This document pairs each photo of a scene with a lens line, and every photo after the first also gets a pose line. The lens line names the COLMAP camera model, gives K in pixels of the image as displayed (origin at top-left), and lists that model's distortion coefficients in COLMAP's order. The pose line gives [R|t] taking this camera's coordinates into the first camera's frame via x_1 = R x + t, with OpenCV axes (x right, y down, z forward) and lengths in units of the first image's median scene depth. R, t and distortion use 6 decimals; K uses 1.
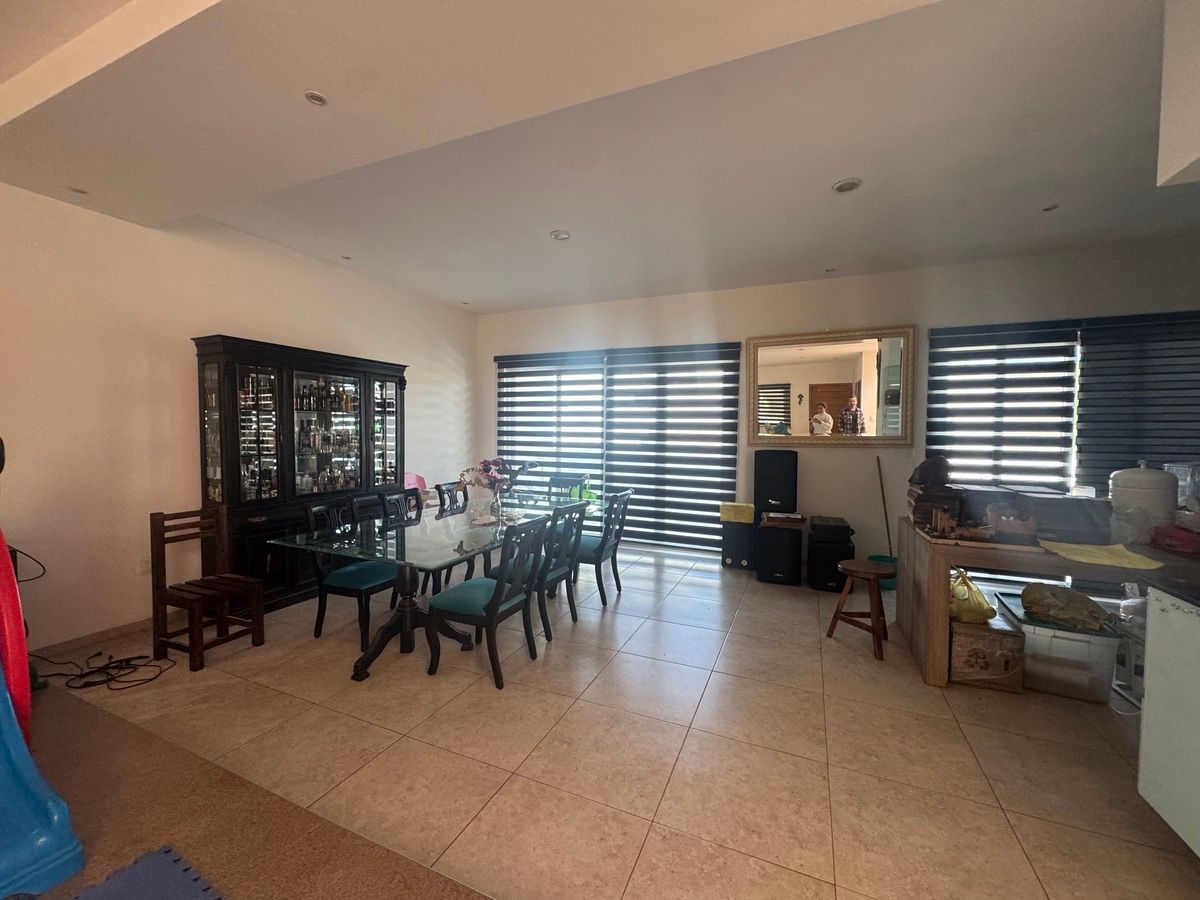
lens RADIAL K [[477.8, 0, 600.0], [0, 477.8, 450.0], [0, 0, 1]] dist [-0.001542, -0.000082]
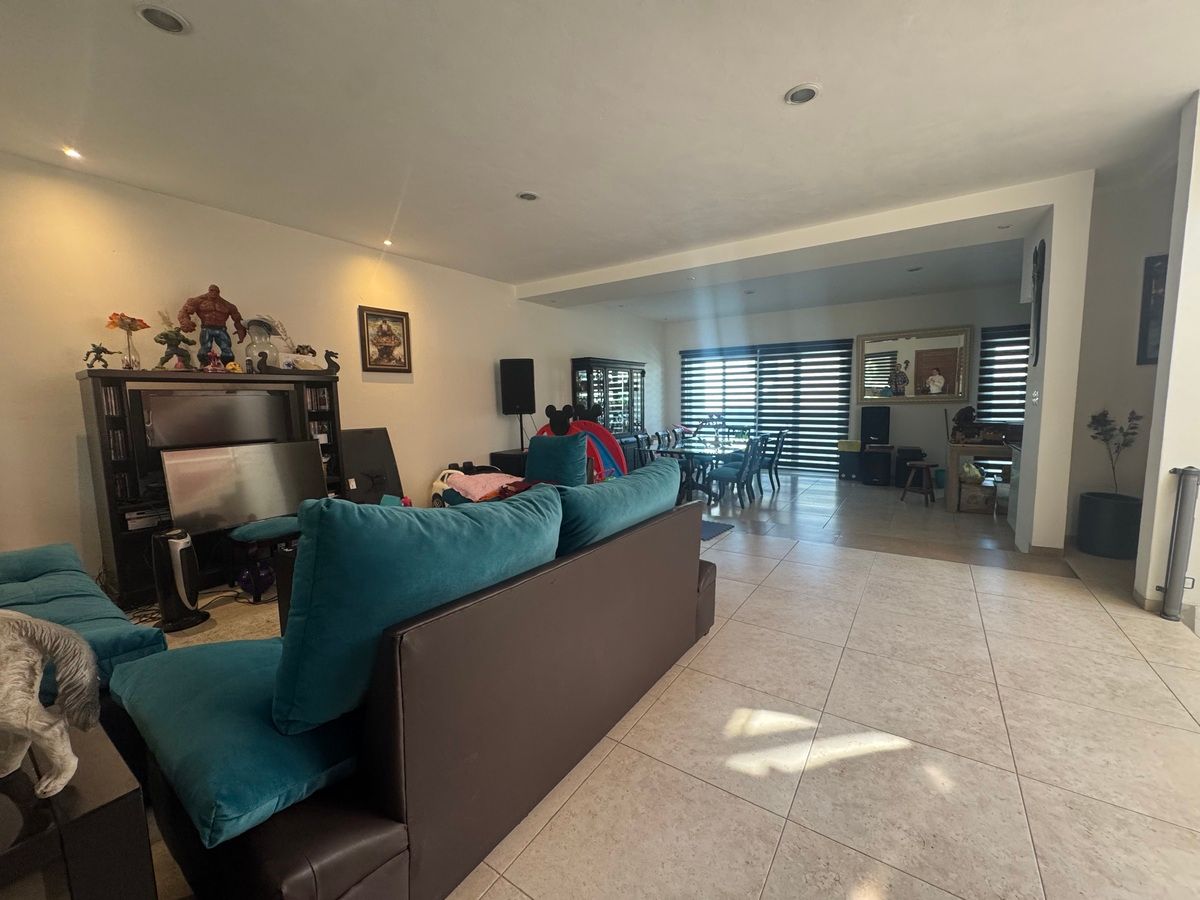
lens RADIAL K [[477.8, 0, 600.0], [0, 477.8, 450.0], [0, 0, 1]] dist [-0.001542, -0.000082]
pose [[0.982444, -0.006876, -0.186432, -0.236377], [0.018909, 0.997844, 0.062842, 0.026167], [0.185598, -0.065264, 0.980456, -0.729228]]
